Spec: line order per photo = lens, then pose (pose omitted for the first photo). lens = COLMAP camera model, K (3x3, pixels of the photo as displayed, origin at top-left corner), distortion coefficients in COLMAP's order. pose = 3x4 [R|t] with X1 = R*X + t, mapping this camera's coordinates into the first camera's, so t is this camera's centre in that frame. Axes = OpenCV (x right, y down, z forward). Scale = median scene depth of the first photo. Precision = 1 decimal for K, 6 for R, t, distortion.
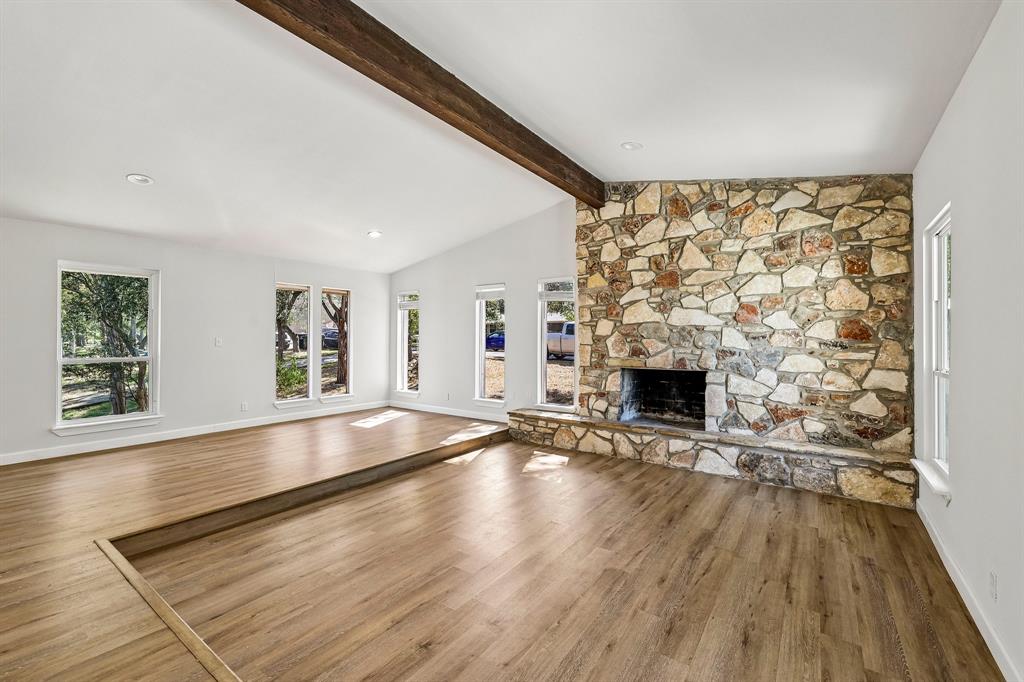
lens RADIAL K [[430.0, 0, 512.1], [0, 430.0, 338.5], [0, 0, 1]] dist [0.000770, 0.000039]
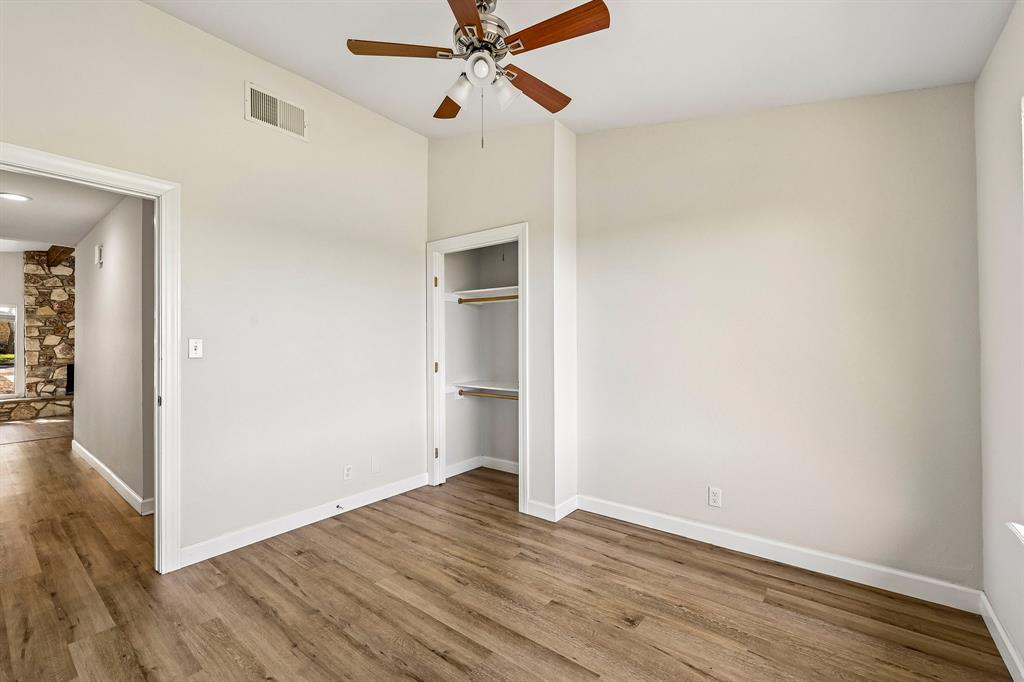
lens RADIAL K [[430.0, 0, 513.7], [0, 430.0, 339.9], [0, 0, 1]] dist [0.000770, 0.000039]
pose [[0.037242, 0.006408, 0.999286, -1.337804], [0.001537, 0.999978, -0.006470, -0.013243], [-0.999305, 0.001777, 0.037231, -0.798972]]
